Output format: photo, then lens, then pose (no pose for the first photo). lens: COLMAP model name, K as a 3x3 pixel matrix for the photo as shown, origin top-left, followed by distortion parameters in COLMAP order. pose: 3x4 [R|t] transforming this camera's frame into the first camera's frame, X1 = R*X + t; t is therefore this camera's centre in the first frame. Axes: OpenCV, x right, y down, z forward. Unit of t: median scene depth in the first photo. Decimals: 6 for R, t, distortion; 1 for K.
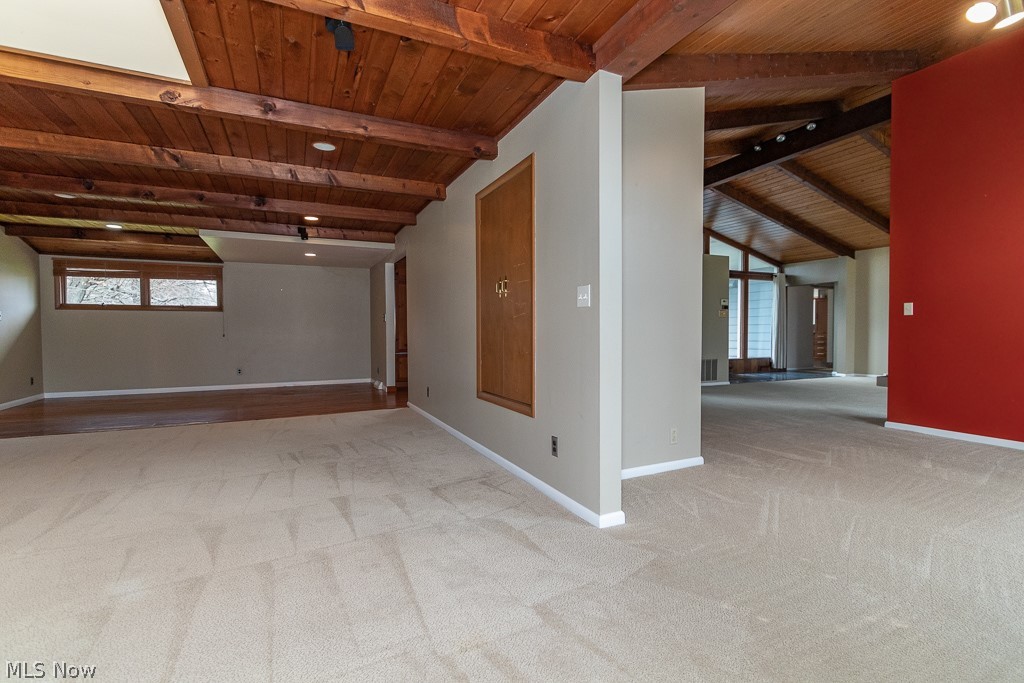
lens RADIAL K [[482.8, 0, 518.2], [0, 482.8, 337.0], [0, 0, 1]] dist [0.007665, -0.002451]
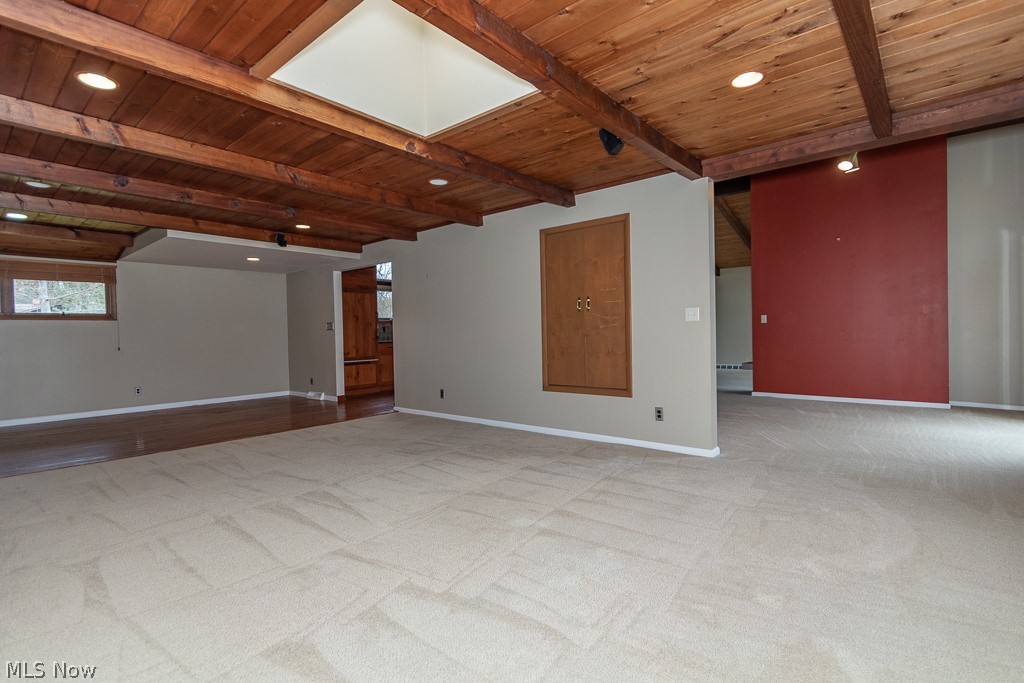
lens RADIAL K [[482.8, 0, 542.9], [0, 482.8, 334.6], [0, 0, 1]] dist [0.007665, -0.002451]
pose [[0.907626, -0.014322, 0.419535, -0.757073], [0.020808, 0.999724, -0.010887, -0.007954], [-0.419264, 0.018611, 0.907674, -0.177405]]
